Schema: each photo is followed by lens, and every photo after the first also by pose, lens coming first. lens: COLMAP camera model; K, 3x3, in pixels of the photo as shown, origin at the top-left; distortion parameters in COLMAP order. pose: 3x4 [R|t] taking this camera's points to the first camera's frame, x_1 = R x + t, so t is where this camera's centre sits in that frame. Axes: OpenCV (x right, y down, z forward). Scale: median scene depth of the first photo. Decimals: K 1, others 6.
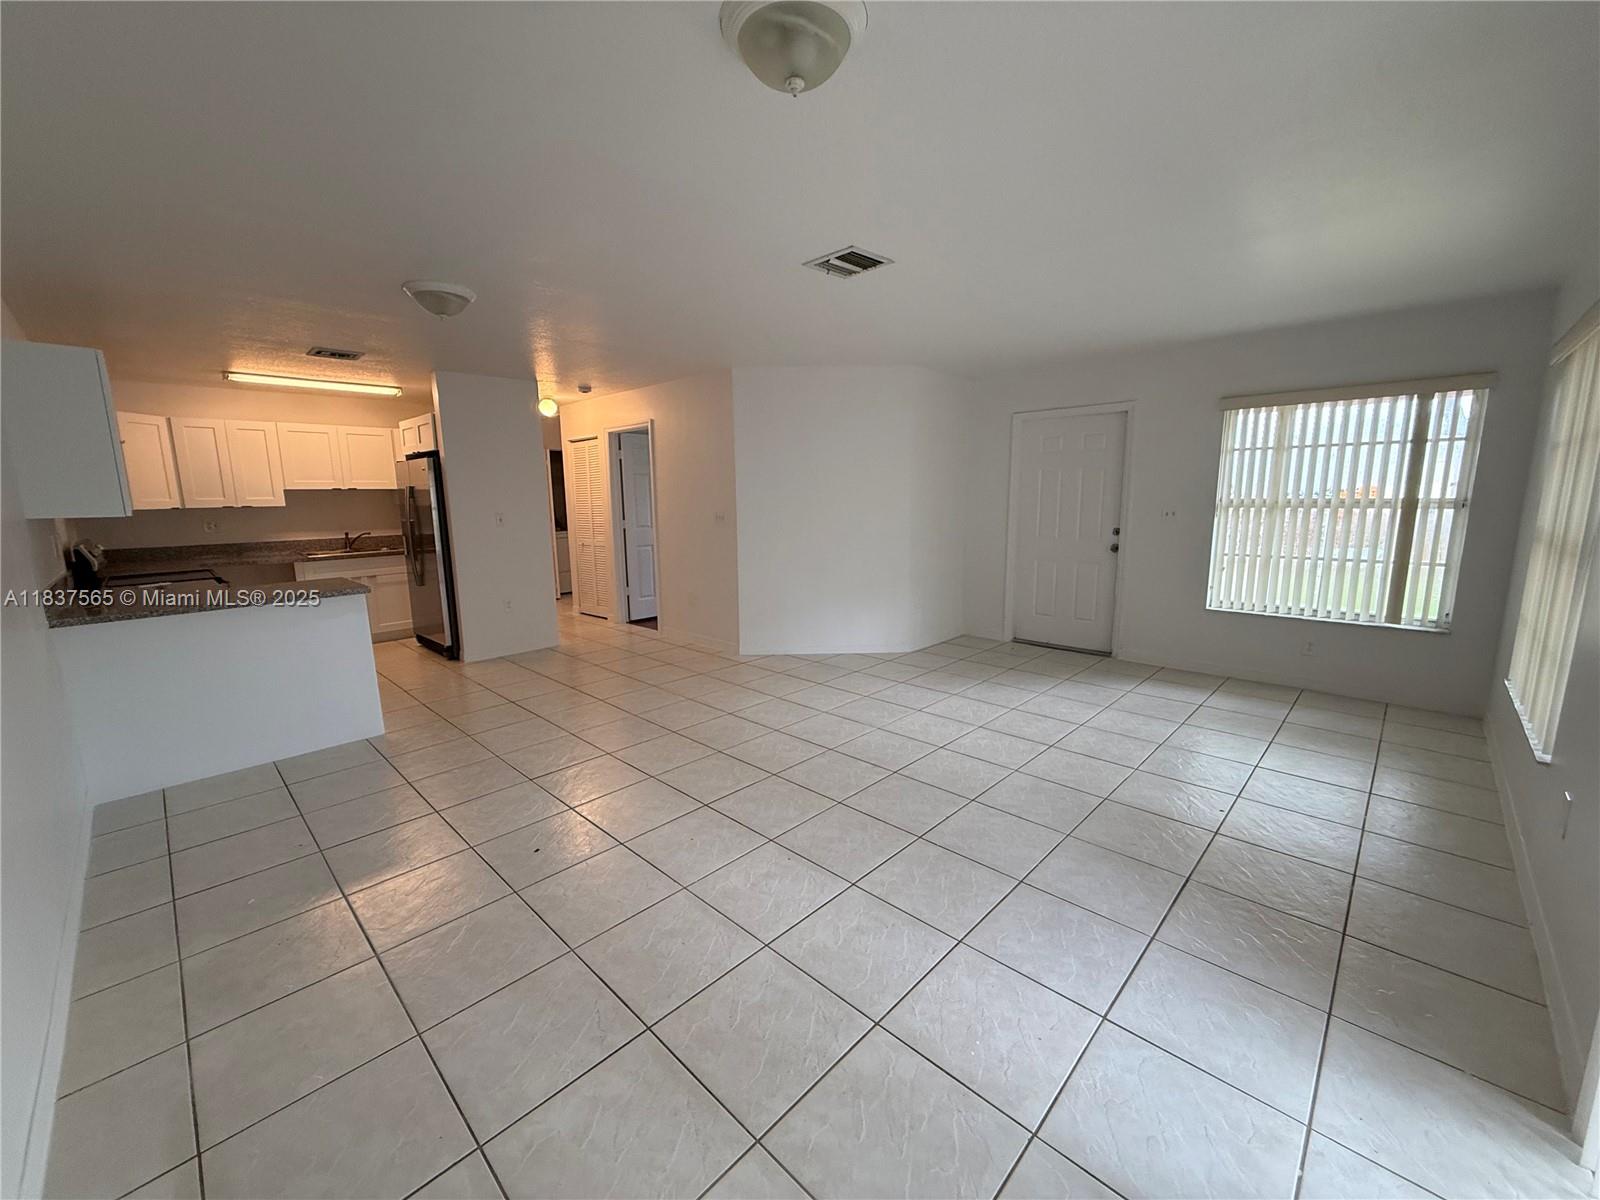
lens RADIAL K [[634.3, 0, 795.9], [0, 634.3, 603.5], [0, 0, 1]] dist [-0.000394, -0.000258]
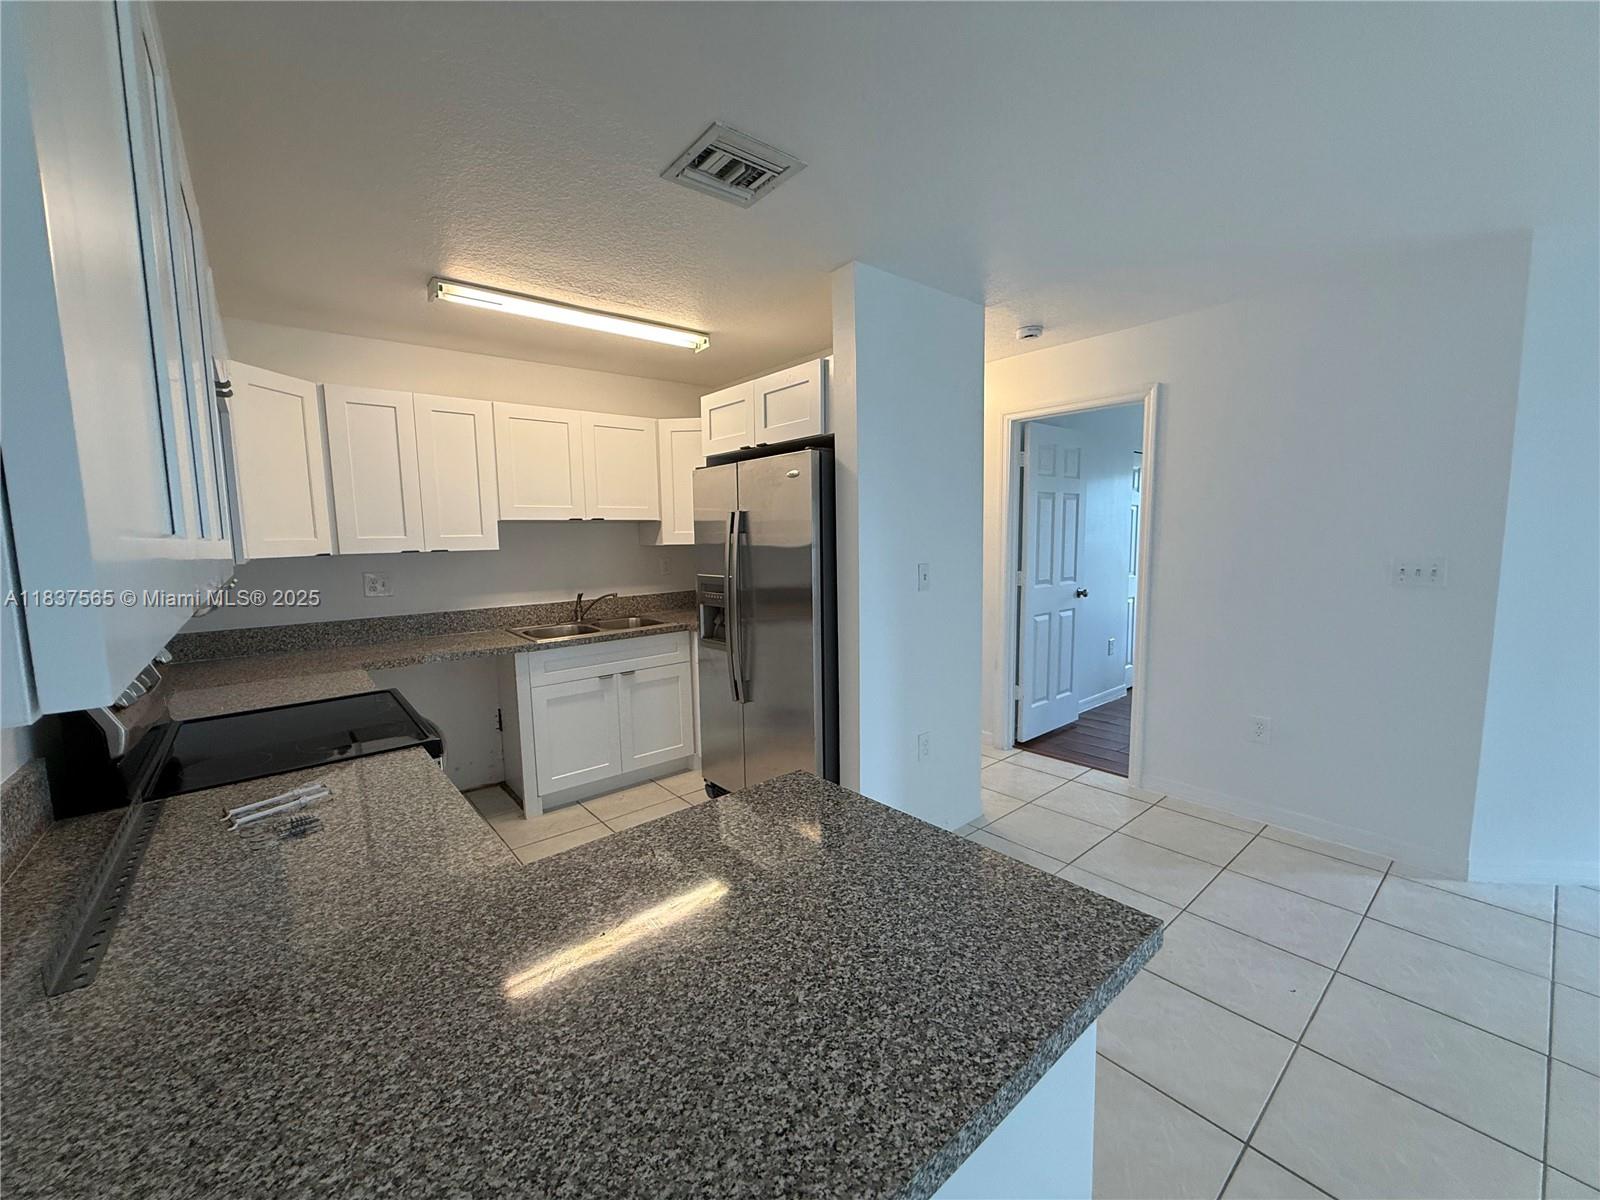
lens RADIAL K [[634.3, 0, 795.9], [0, 634.3, 603.5], [0, 0, 1]] dist [-0.000394, -0.000258]
pose [[0.994409, 0.006155, -0.105421, -0.540642], [-0.012247, 0.998285, -0.057243, -0.086069], [0.104888, 0.058214, 0.992779, 0.528440]]
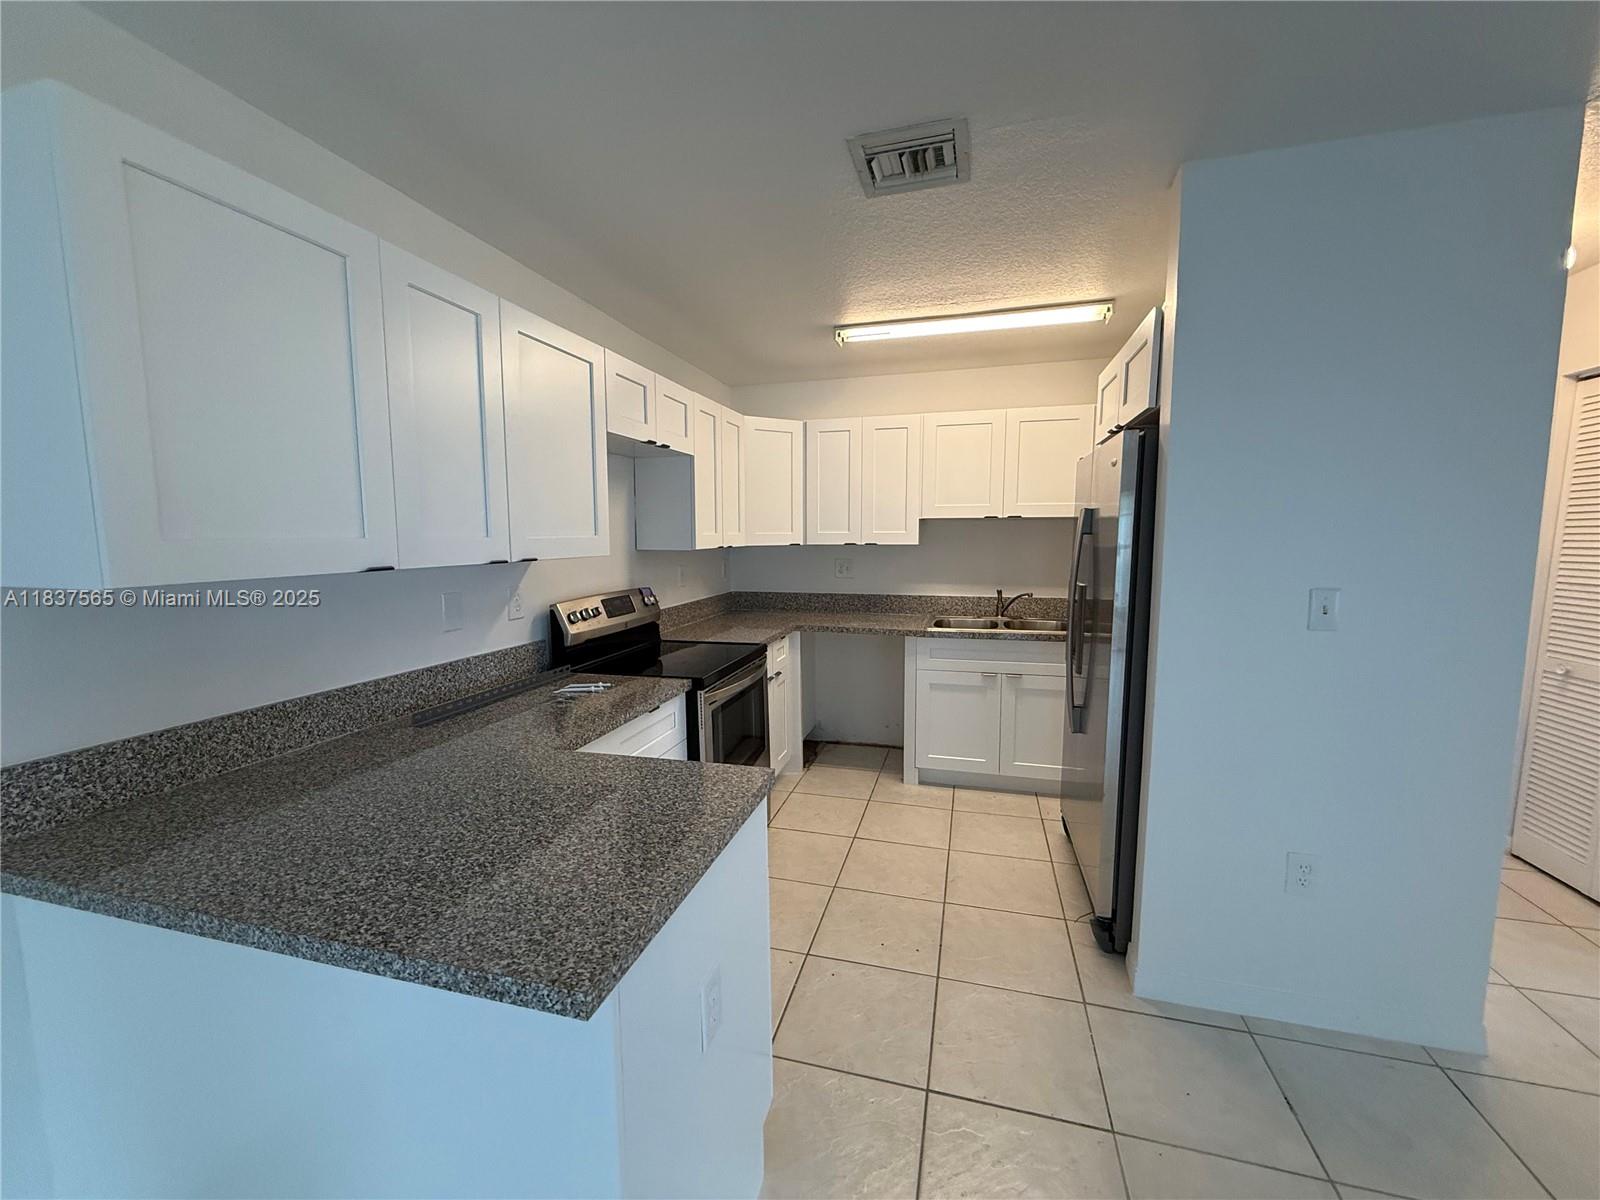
lens RADIAL K [[634.3, 0, 795.9], [0, 634.3, 603.5], [0, 0, 1]] dist [-0.000394, -0.000258]
pose [[0.479041, 0.109028, -0.870995, -0.337326], [-0.151259, 0.987667, 0.040441, -0.114205], [0.864662, 0.112372, 0.489624, 0.657204]]
